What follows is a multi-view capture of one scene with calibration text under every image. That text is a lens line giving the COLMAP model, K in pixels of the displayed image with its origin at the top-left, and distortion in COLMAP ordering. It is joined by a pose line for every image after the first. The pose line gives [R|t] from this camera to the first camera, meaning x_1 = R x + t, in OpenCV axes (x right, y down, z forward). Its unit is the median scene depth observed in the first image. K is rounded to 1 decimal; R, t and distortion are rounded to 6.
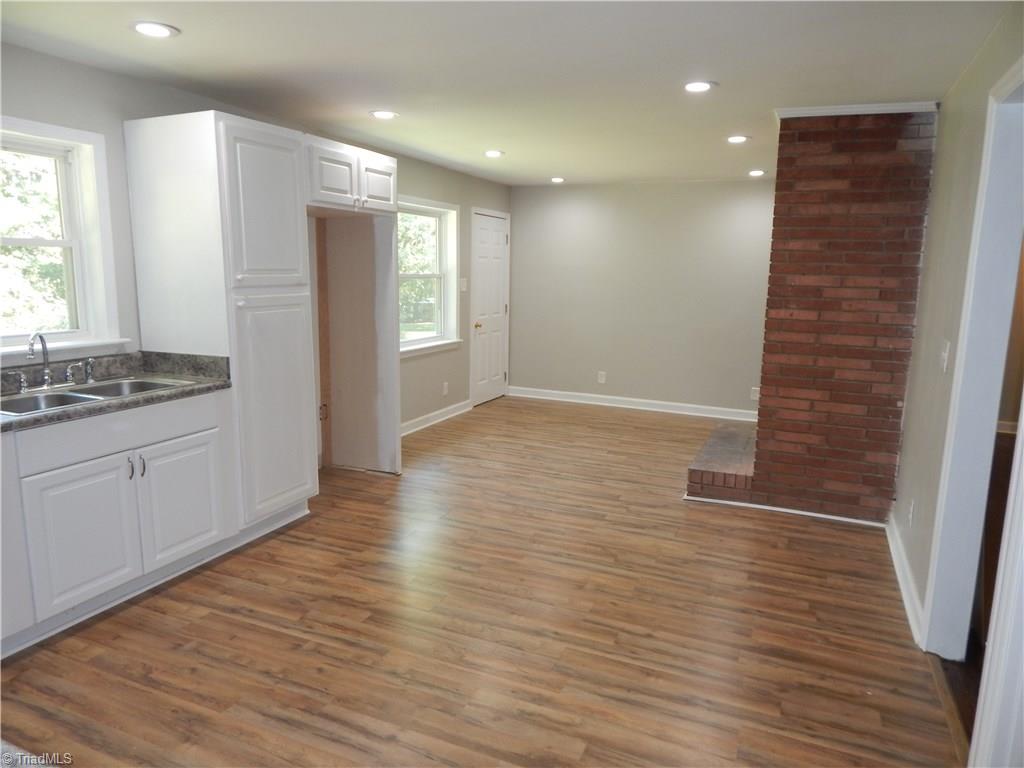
lens RADIAL K [[680.0, 0, 512.0], [0, 680.0, 384.0], [0, 0, 1]] dist [-0.006295, 0.002112]
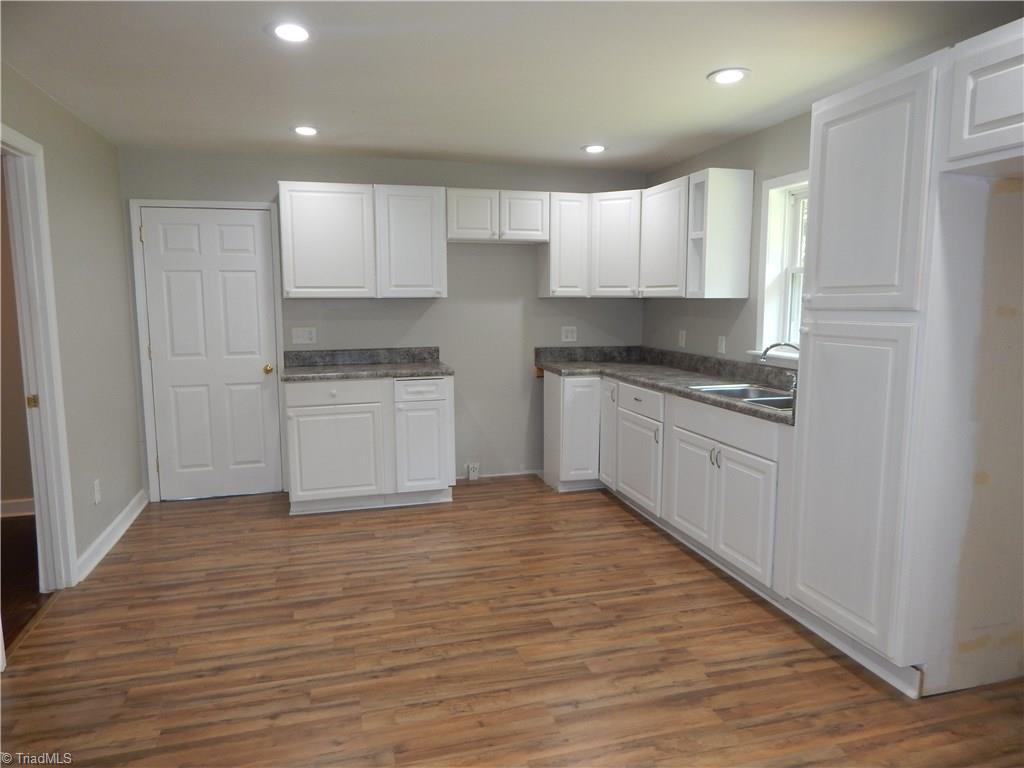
lens RADIAL K [[680.0, 0, 512.0], [0, 680.0, 384.0], [0, 0, 1]] dist [-0.006295, 0.002112]
pose [[-0.772265, 0.063909, -0.632078, 0.448908], [-0.120854, 0.961981, 0.244924, -0.241071], [0.623699, 0.265536, -0.735180, 1.590712]]
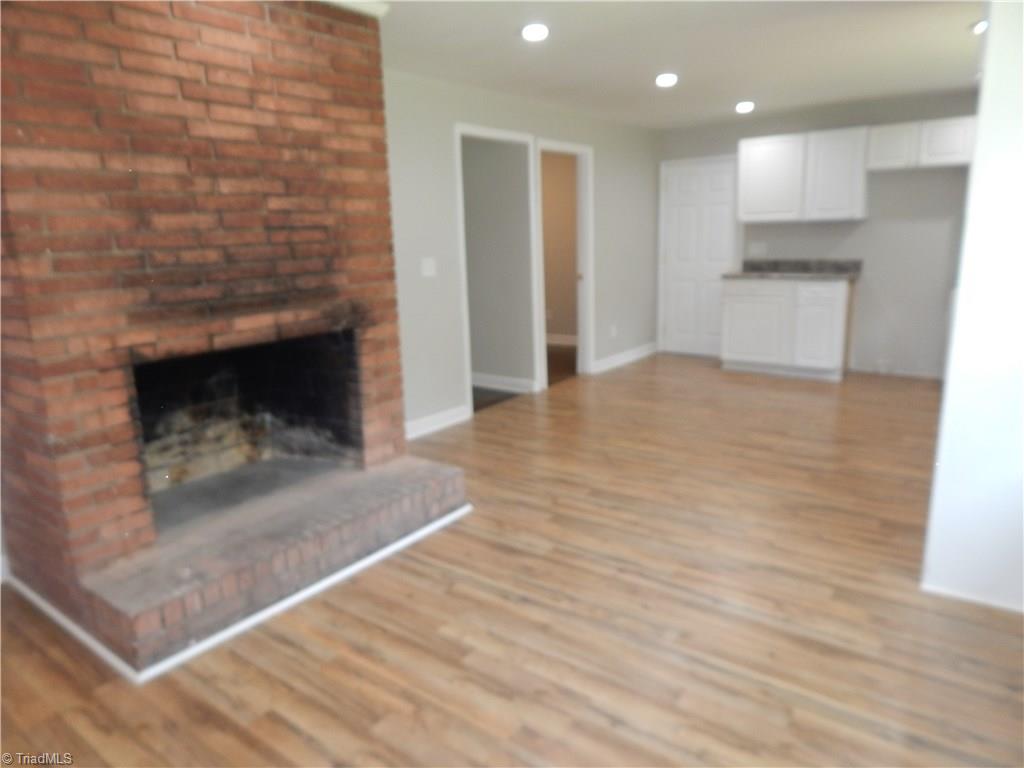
lens RADIAL K [[684.5, 0, 512.0], [0, 684.5, 384.0], [0, 0, 1]] dist [-0.003631, 0.001073]
pose [[-0.972066, -0.043193, 0.230699, 0.051233], [0.048919, 0.924050, 0.379128, -0.386493], [-0.229553, 0.379823, -0.896125, 2.475865]]
